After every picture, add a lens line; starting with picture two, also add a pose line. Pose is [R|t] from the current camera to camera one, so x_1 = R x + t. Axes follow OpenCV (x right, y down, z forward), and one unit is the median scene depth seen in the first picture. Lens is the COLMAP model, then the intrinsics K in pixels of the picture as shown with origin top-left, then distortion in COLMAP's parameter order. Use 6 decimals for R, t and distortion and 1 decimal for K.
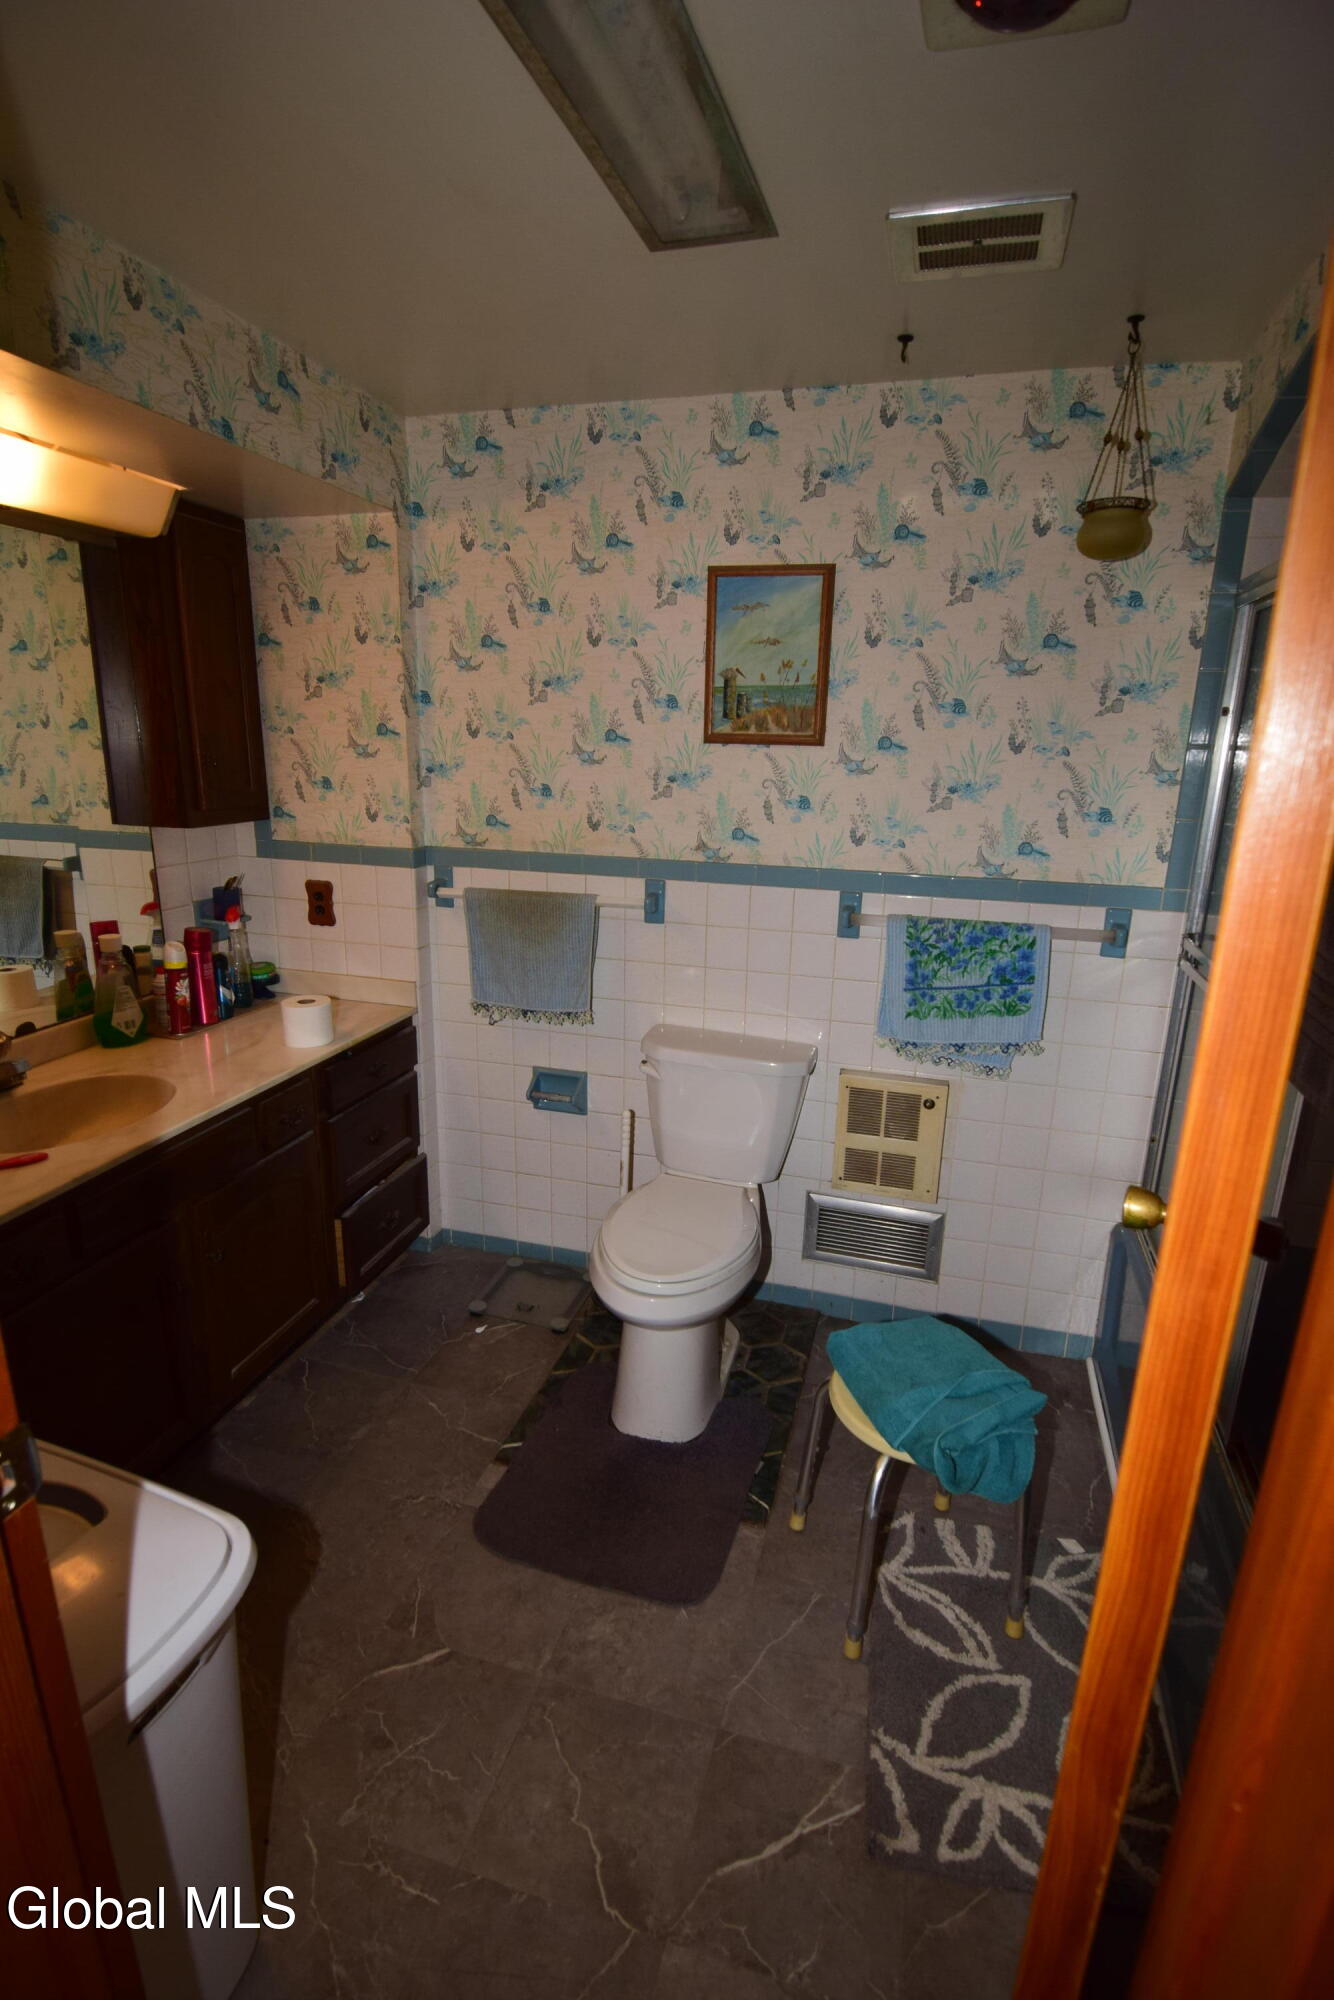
lens RADIAL K [[942.3, 0, 667.0], [0, 942.3, 1000.0], [0, 0, 1]] dist [-0.000641, -0.014185]
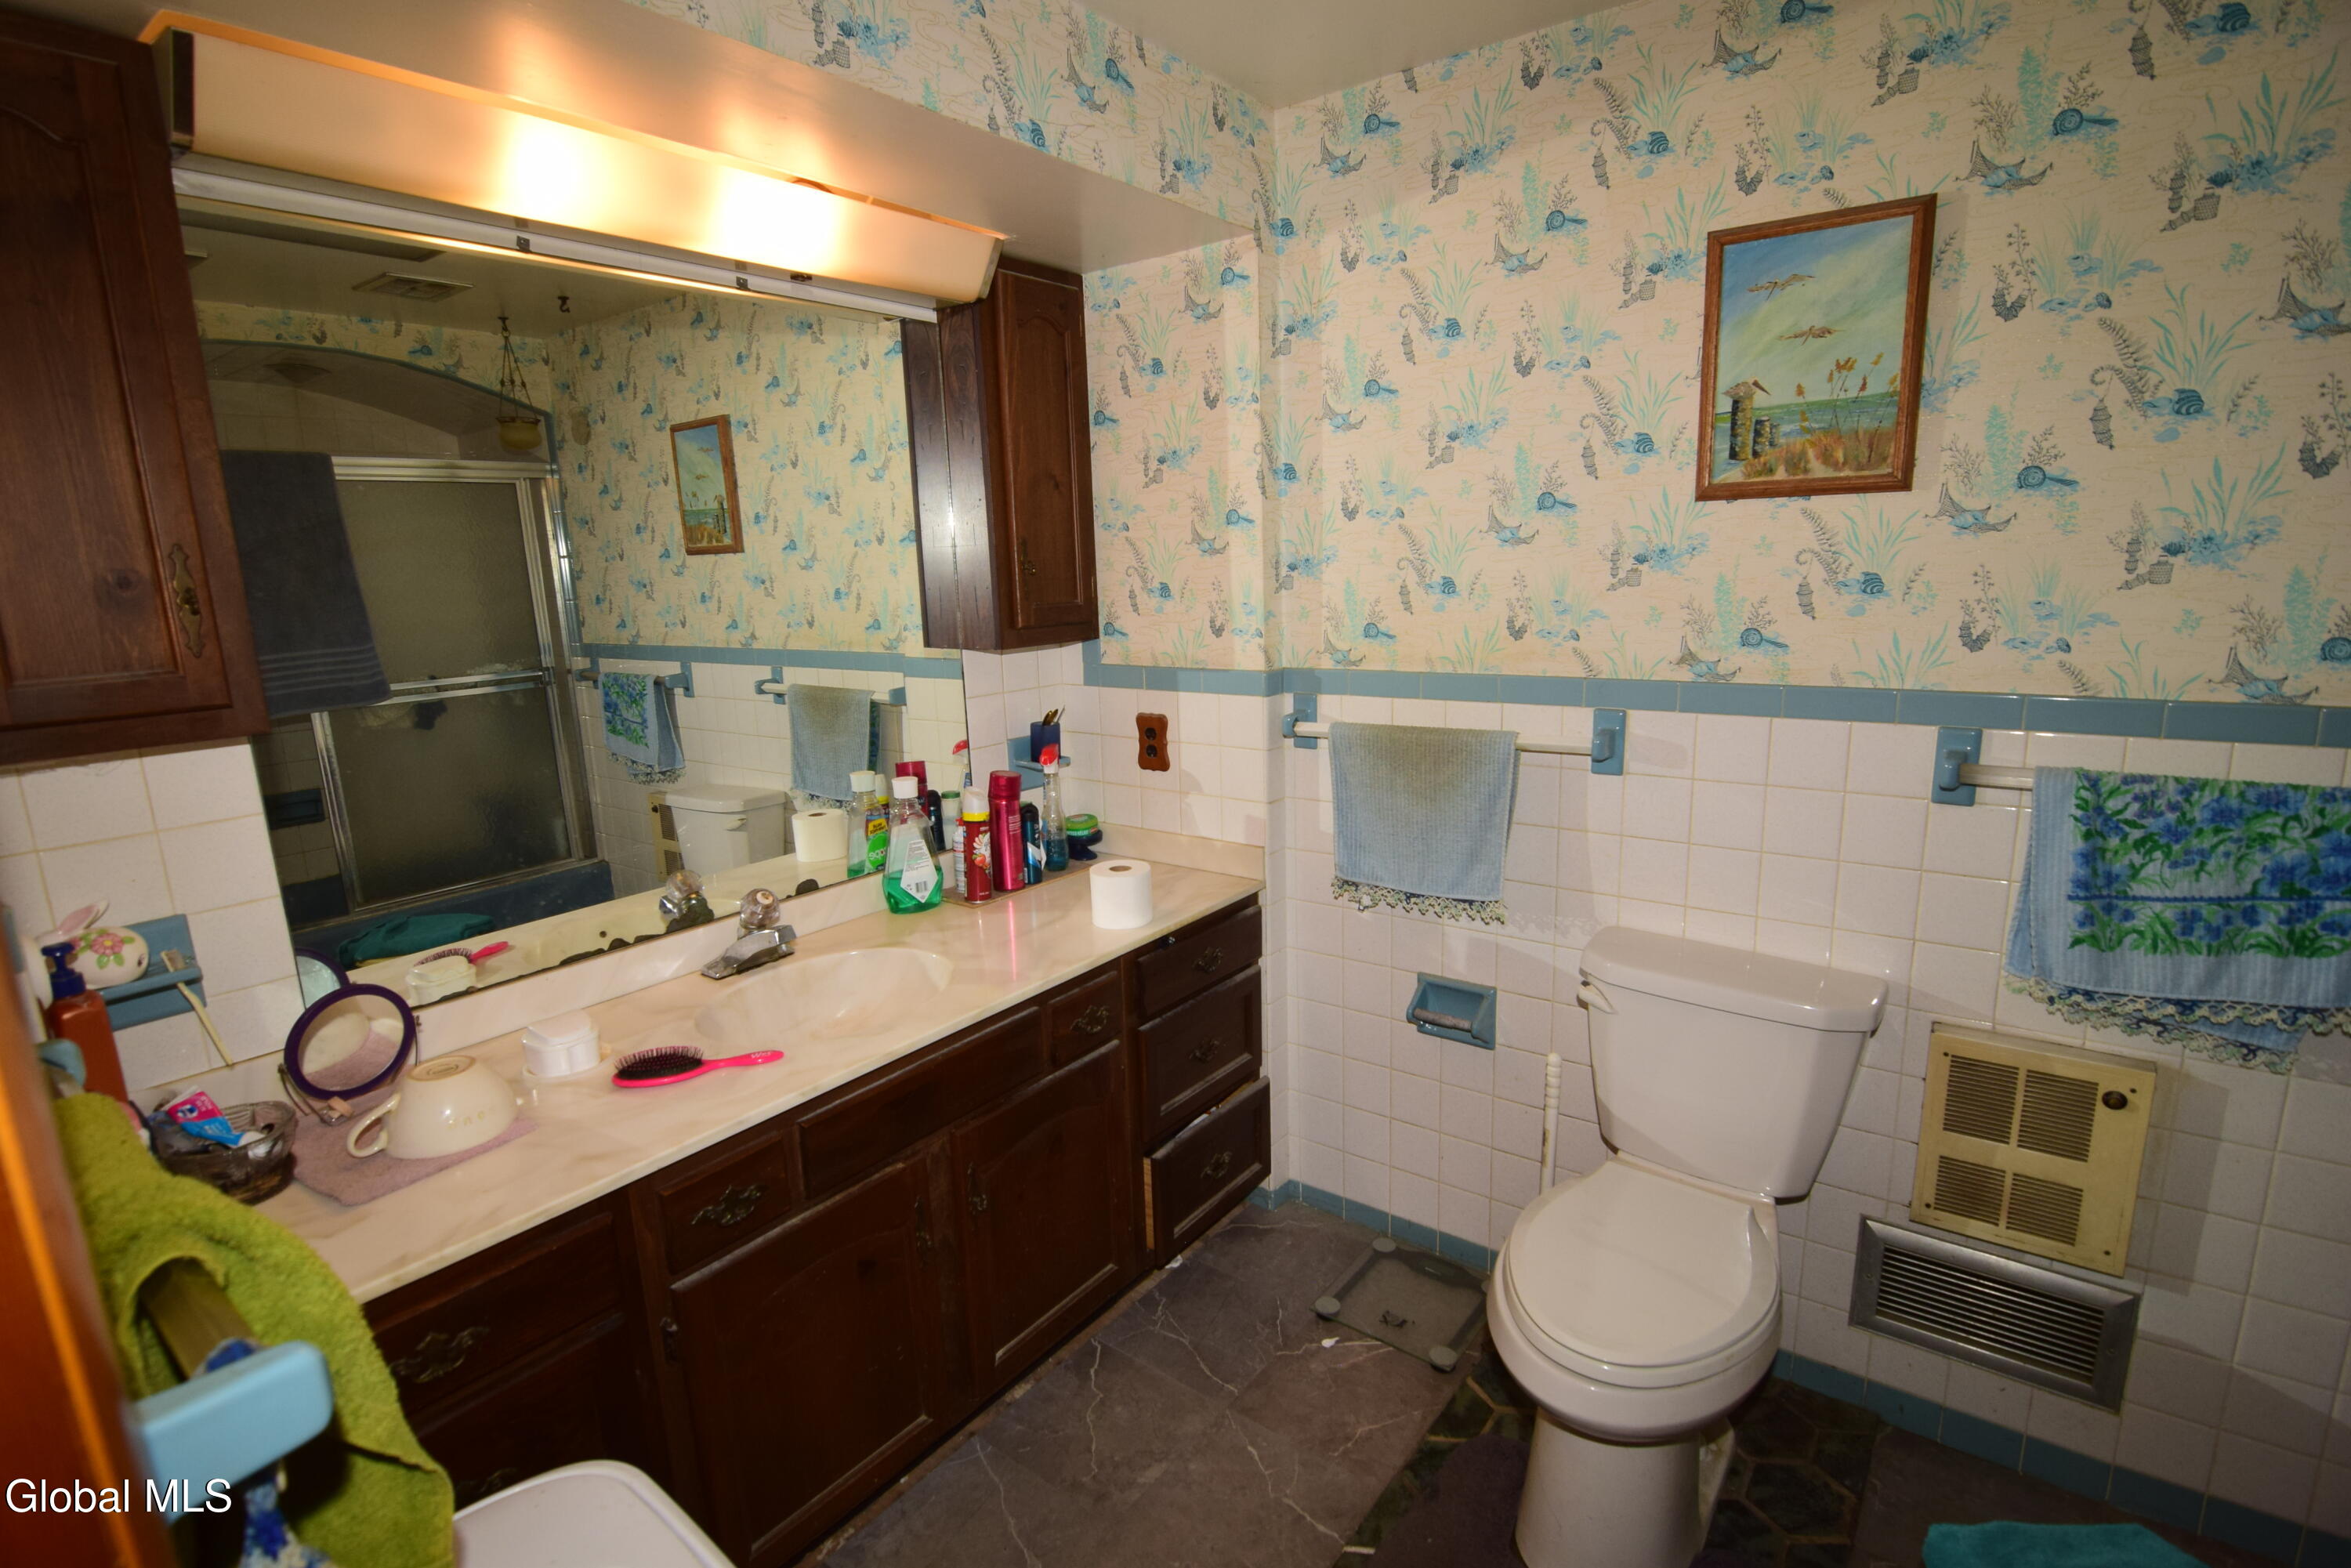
lens RADIAL K [[1107.7, 0, 1177.0], [0, 1107.7, 794.9], [0, 0, 1]] dist [-0.000641, -0.014185]
pose [[0.929335, 0.022875, -0.368529, -0.007264], [-0.044215, 0.997792, -0.049565, -0.015327], [0.366582, 0.062357, 0.928294, 0.166527]]
